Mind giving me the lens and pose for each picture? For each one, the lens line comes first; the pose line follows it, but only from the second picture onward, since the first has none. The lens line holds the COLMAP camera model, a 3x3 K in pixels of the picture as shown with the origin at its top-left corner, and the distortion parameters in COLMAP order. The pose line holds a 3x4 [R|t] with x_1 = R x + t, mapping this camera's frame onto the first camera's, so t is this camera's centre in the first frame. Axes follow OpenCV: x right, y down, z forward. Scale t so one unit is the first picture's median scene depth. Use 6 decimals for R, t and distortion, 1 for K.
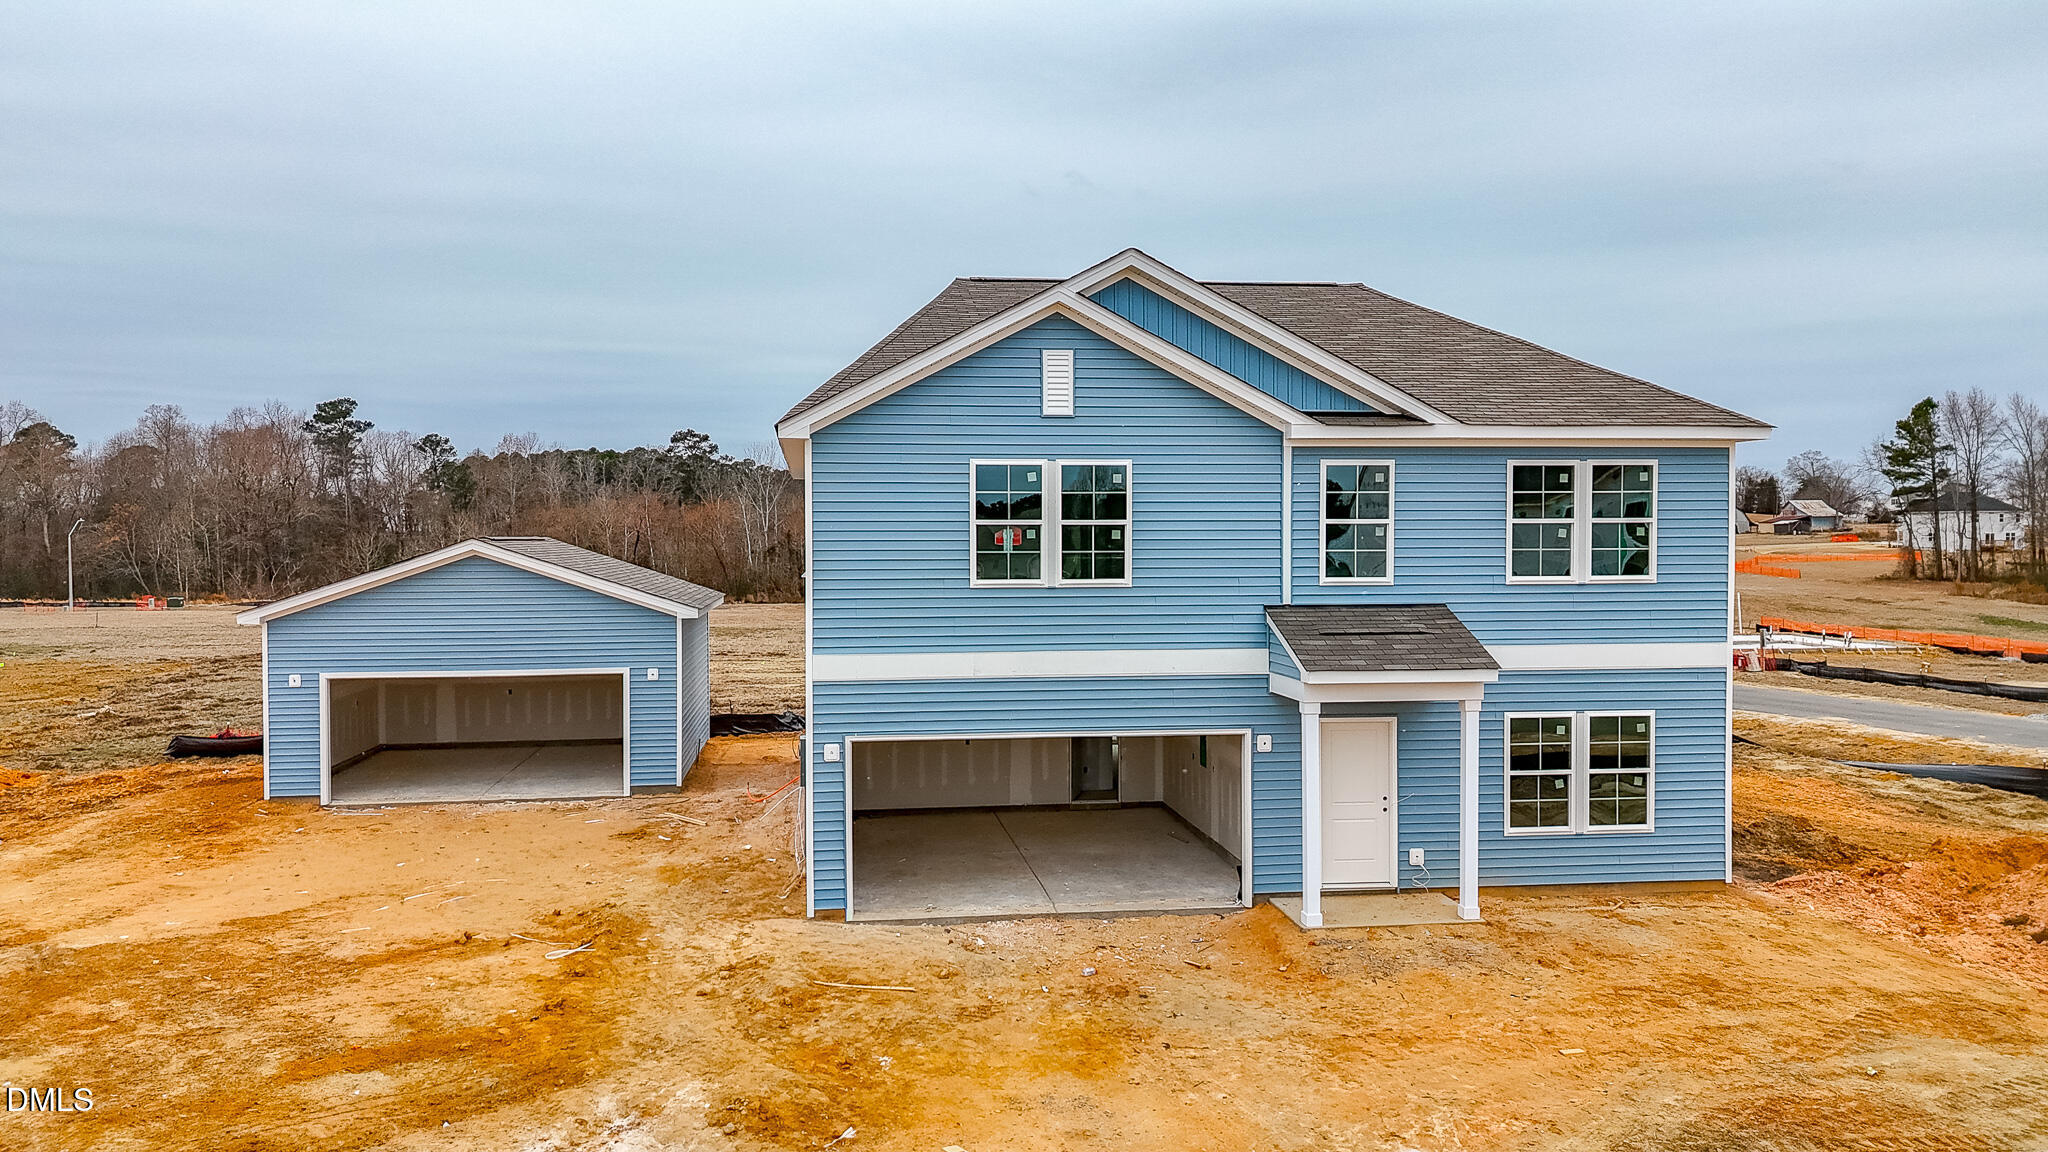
lens RADIAL K [[1499.7, 0, 1024.0], [0, 1499.7, 576.0], [0, 0, 1]] dist [0.056063, -0.002279]
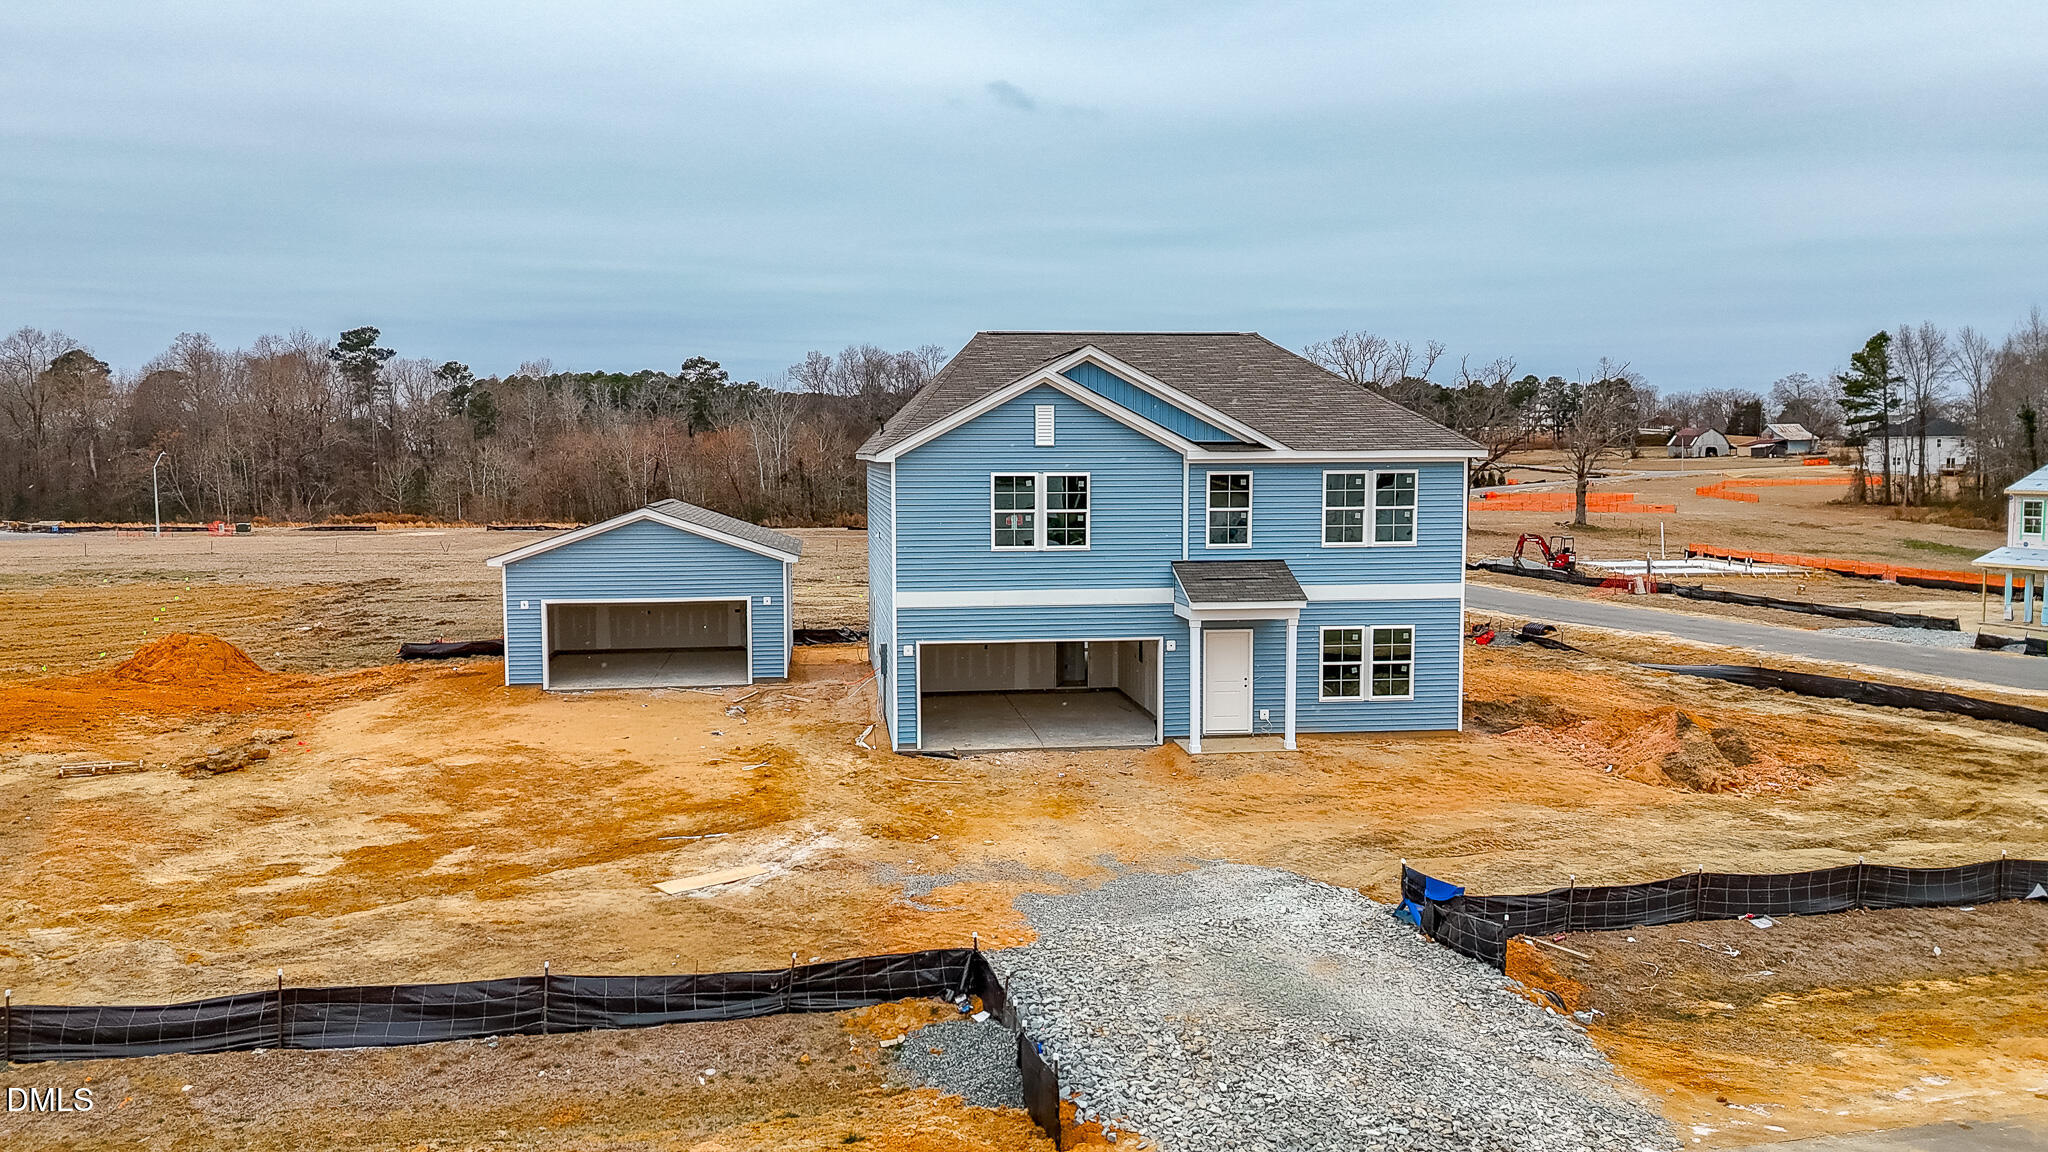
lens RADIAL K [[1499.7, 0, 1024.0], [0, 1499.7, 576.0], [0, 0, 1]] dist [0.056063, -0.002279]
pose [[1.000000, 0.000229, -0.000072, 0.000158], [-0.000225, 0.998535, 0.054115, -0.045252], [0.000084, -0.054114, 0.998535, -0.540488]]
